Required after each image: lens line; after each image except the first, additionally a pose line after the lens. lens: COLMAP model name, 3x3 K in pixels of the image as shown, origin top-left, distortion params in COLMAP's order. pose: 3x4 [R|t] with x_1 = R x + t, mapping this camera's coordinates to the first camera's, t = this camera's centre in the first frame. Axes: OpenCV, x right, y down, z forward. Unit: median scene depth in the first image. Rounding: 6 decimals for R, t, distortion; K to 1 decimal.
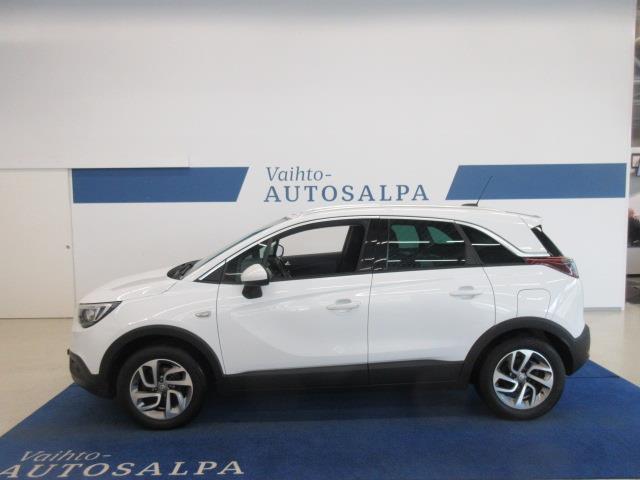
lens RADIAL K [[477.4, 0, 320.0], [0, 477.4, 240.0], [0, 0, 1]] dist [0.007692, 0.008684]
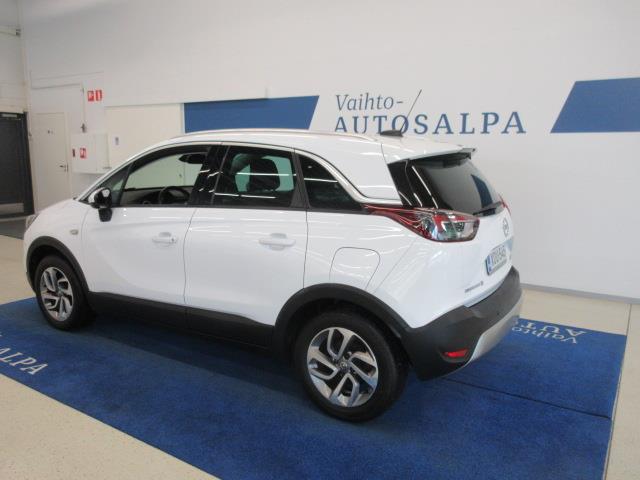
lens RADIAL K [[514.6, 0, 320.0], [0, 514.6, 240.0], [0, 0, 1]] dist [0.000593, -0.001976]
pose [[0.830153, 0.115781, -0.545381, 0.419588], [-0.059052, 0.990957, 0.120488, 0.001192], [0.554400, -0.067818, 0.829483, 0.173434]]
